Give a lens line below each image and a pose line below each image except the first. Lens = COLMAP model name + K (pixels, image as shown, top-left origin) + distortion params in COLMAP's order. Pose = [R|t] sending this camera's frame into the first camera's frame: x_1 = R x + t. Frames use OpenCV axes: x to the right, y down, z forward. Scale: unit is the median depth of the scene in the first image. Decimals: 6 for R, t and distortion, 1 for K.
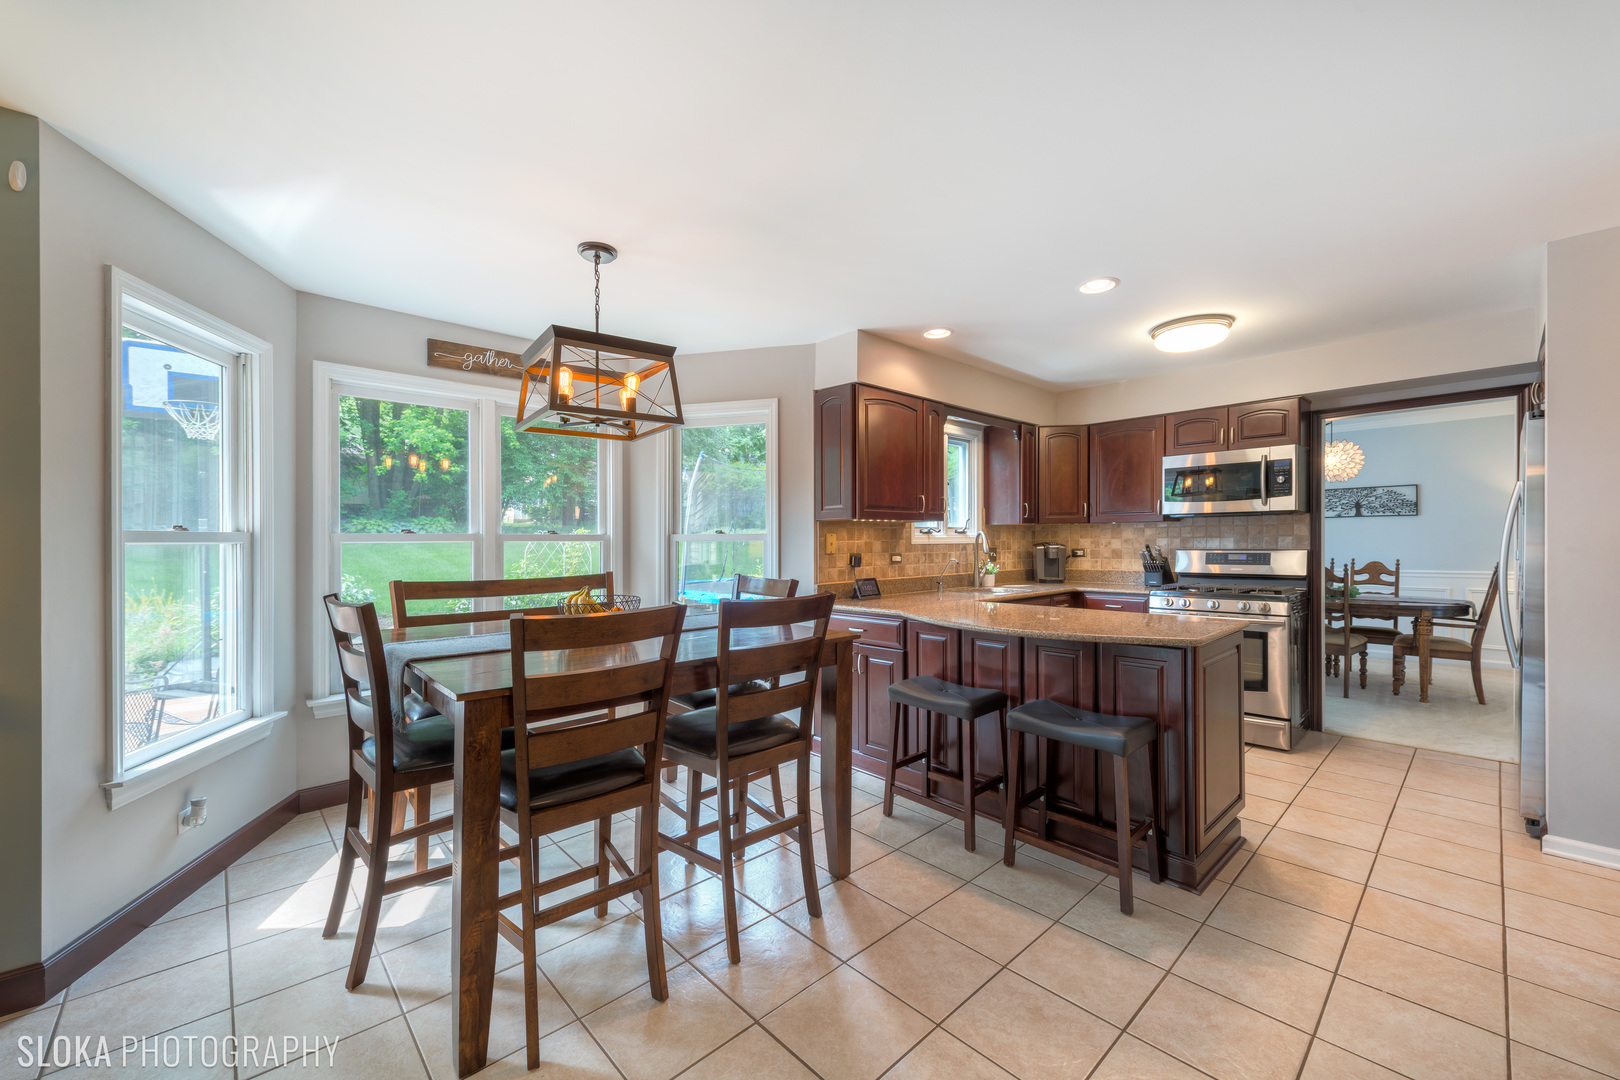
lens RADIAL K [[644.1, 0, 783.5], [0, 644.1, 570.3], [0, 0, 1]] dist [0.002584, -0.001755]
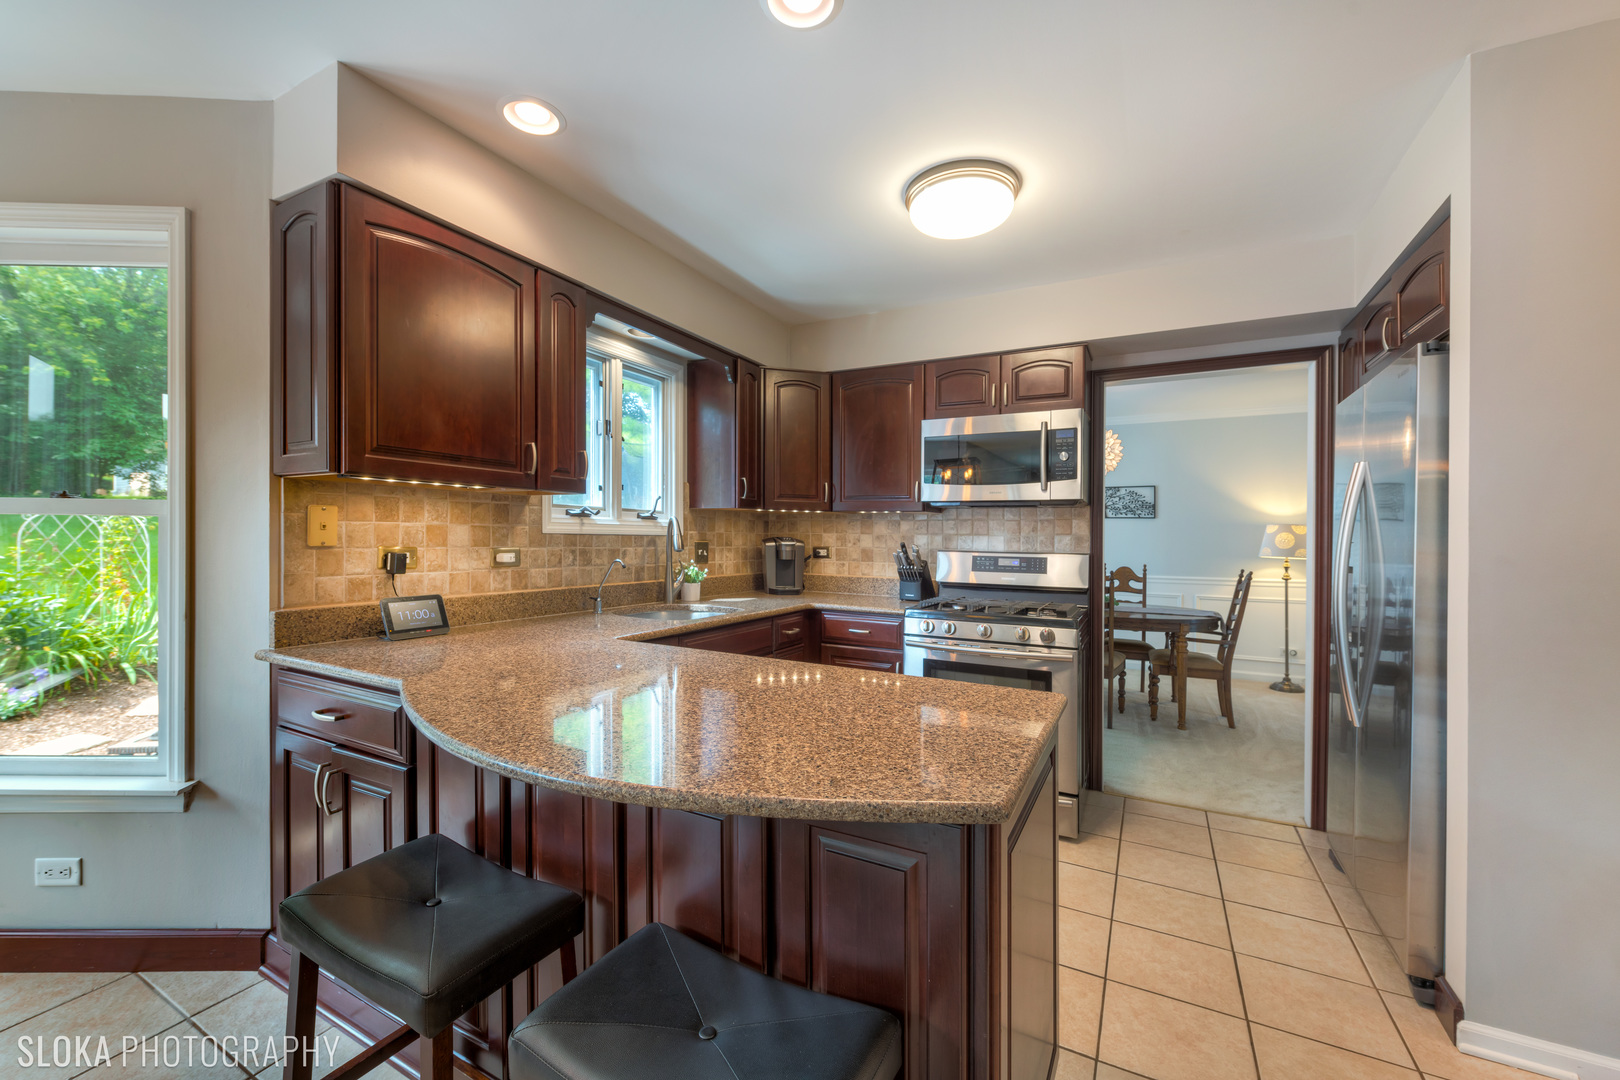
lens RADIAL K [[644.1, 0, 813.1], [0, 644.1, 543.2], [0, 0, 1]] dist [0.002584, -0.001755]
pose [[0.935952, 0.021073, 0.351497, 0.216429], [-0.009449, 0.999351, -0.034753, -0.013465], [-0.352001, 0.029206, 0.935544, 0.359515]]
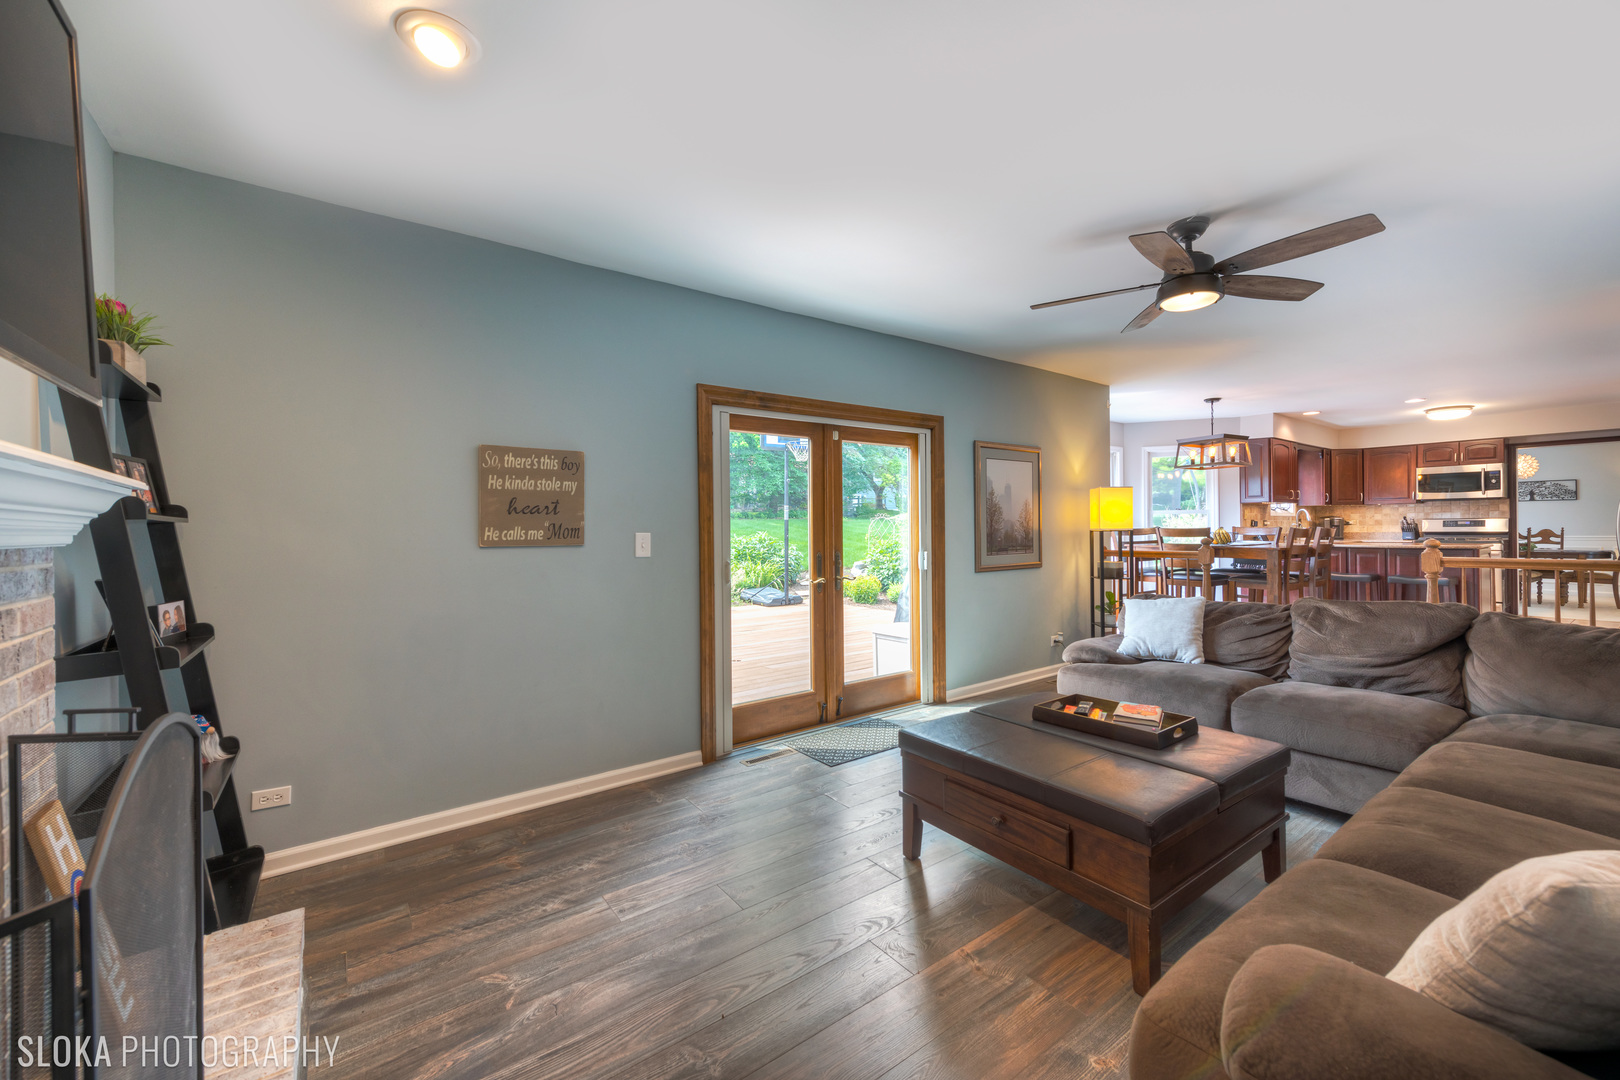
lens RADIAL K [[644.1, 0, 783.0], [0, 644.1, 543.9], [0, 0, 1]] dist [0.002584, -0.001755]
pose [[0.993082, 0.005670, -0.117283, -0.931084], [-0.007936, 0.999790, -0.018869, 0.083550], [0.117152, 0.019669, 0.992919, -0.969588]]
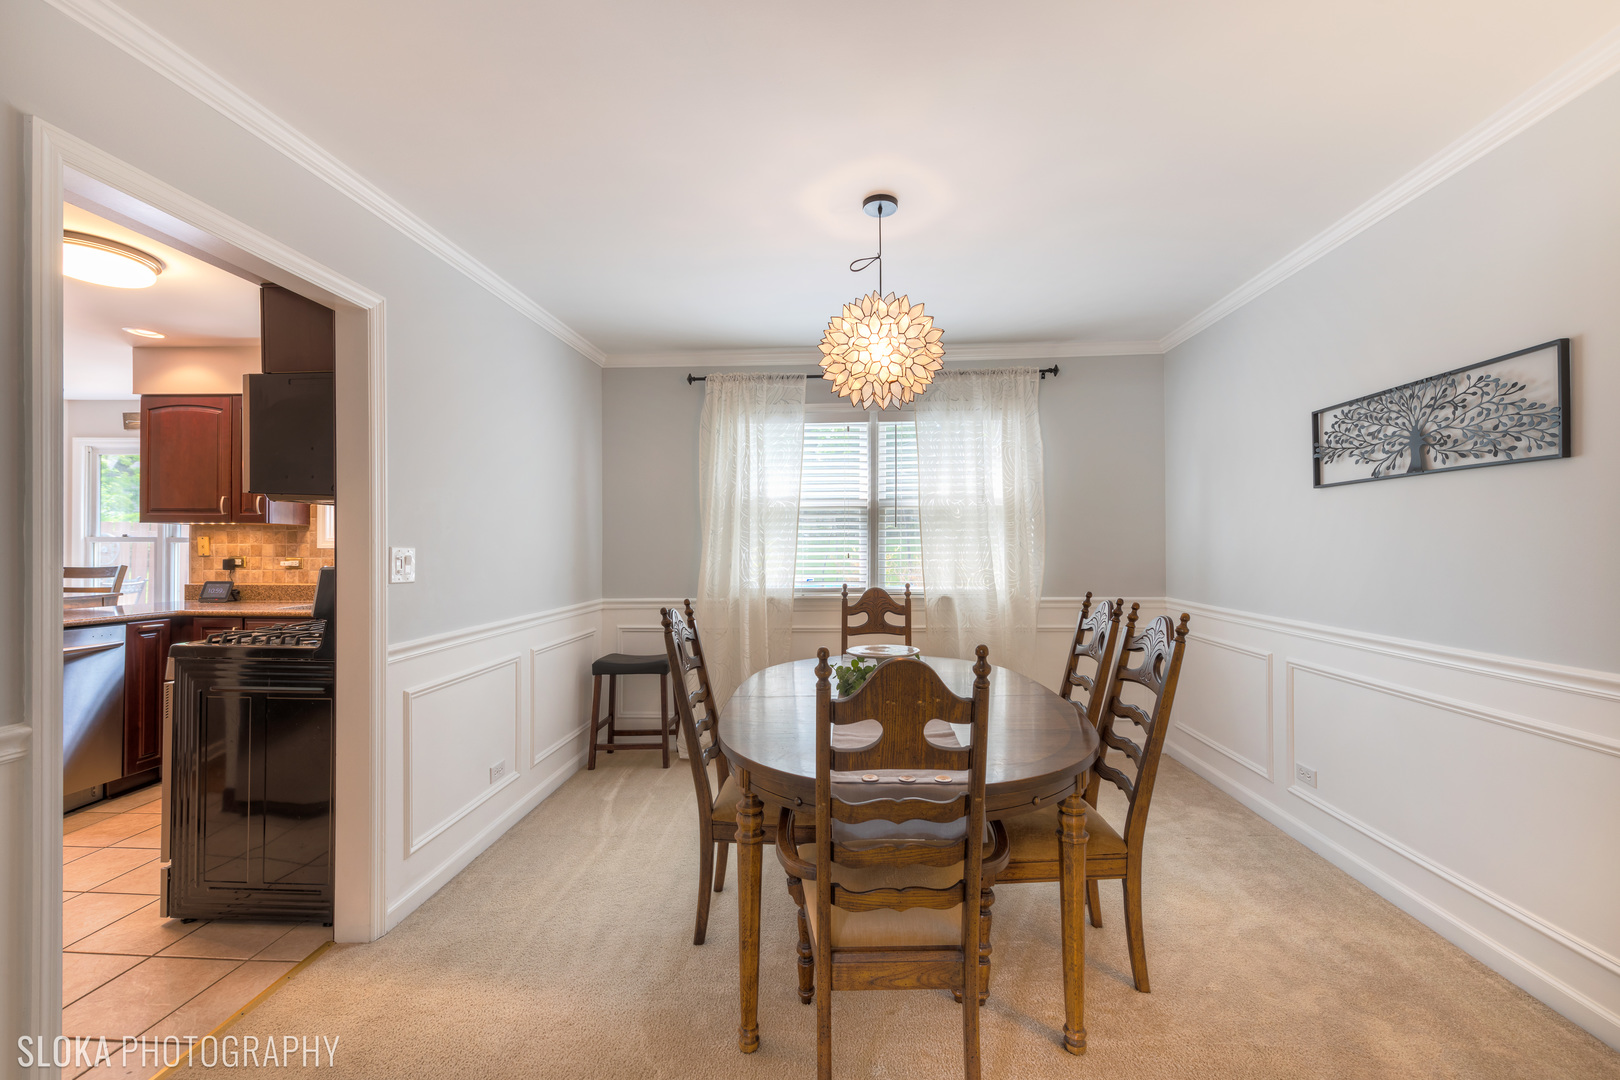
lens RADIAL K [[644.1, 0, 793.0], [0, 644.1, 533.0], [0, 0, 1]] dist [0.002584, -0.001755]
pose [[0.702582, -0.006779, -0.711570, 1.284639], [-0.034950, 0.998419, -0.044020, -0.044145], [0.710744, 0.055797, 0.701235, 0.810068]]
